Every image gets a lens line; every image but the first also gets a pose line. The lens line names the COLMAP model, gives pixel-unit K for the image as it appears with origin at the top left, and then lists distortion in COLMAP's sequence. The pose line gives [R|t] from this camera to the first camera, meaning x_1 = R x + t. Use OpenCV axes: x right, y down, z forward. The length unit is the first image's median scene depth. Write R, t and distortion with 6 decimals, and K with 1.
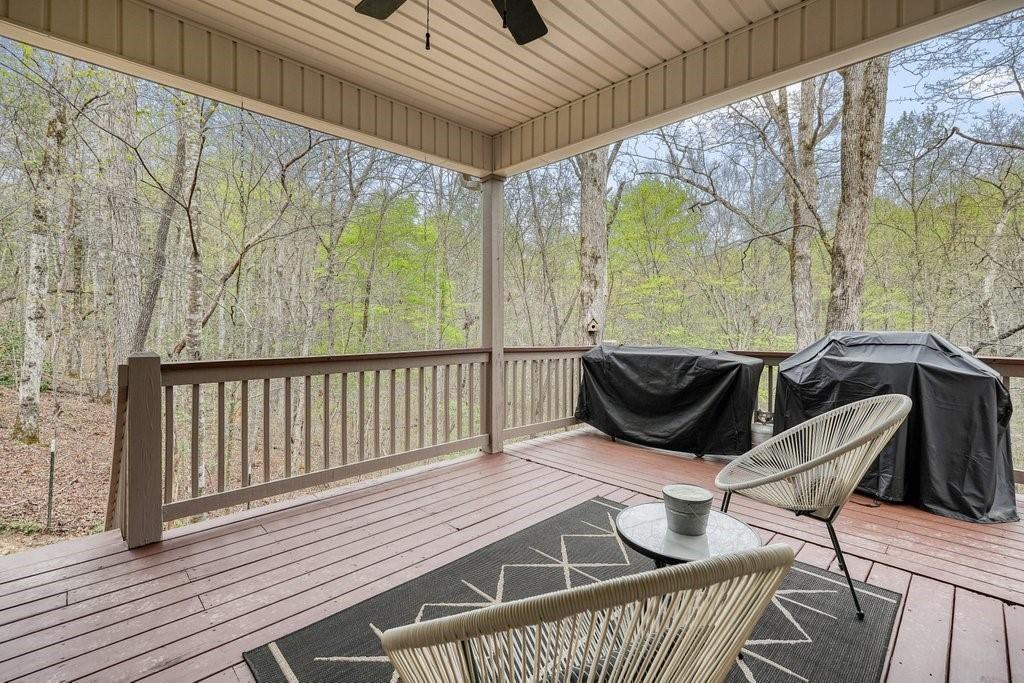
lens RADIAL K [[456.7, 0, 513.4], [0, 456.7, 337.1], [0, 0, 1]] dist [-0.001237, 0.000422]
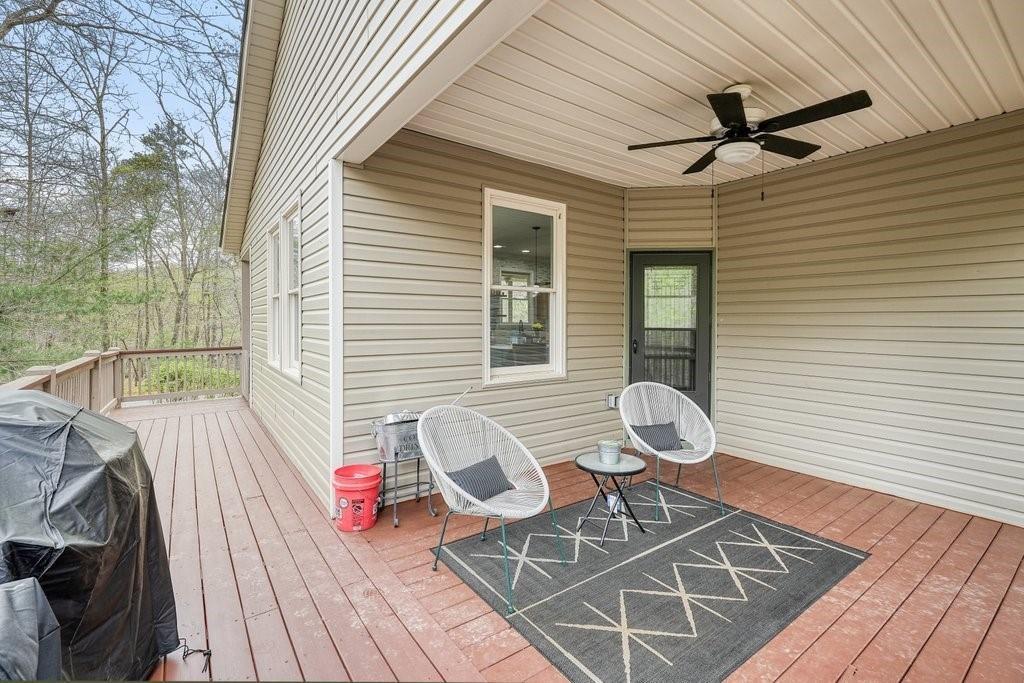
lens RADIAL K [[456.7, 0, 513.4], [0, 456.7, 337.1], [0, 0, 1]] dist [-0.001237, 0.000422]
pose [[-0.988118, -0.012148, 0.153216, 0.310460], [-0.002765, 0.998115, 0.061303, -0.143533], [-0.153672, 0.060151, -0.986289, 1.833586]]
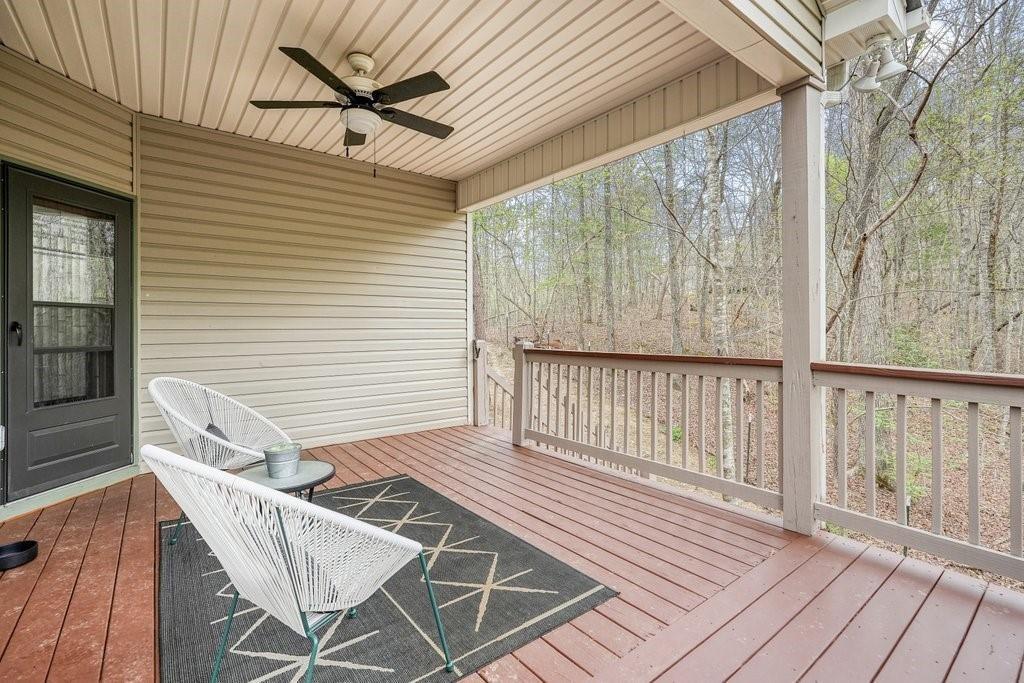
lens RADIAL K [[473.1, 0, 511.7], [0, 473.1, 328.5], [0, 0, 1]] dist [-0.001564, 0.000025]
pose [[-0.120279, -0.000465, -0.992740, 1.066077], [-0.020175, 0.999795, 0.001976, -0.024017], [0.992535, 0.020266, -0.120264, 1.148066]]
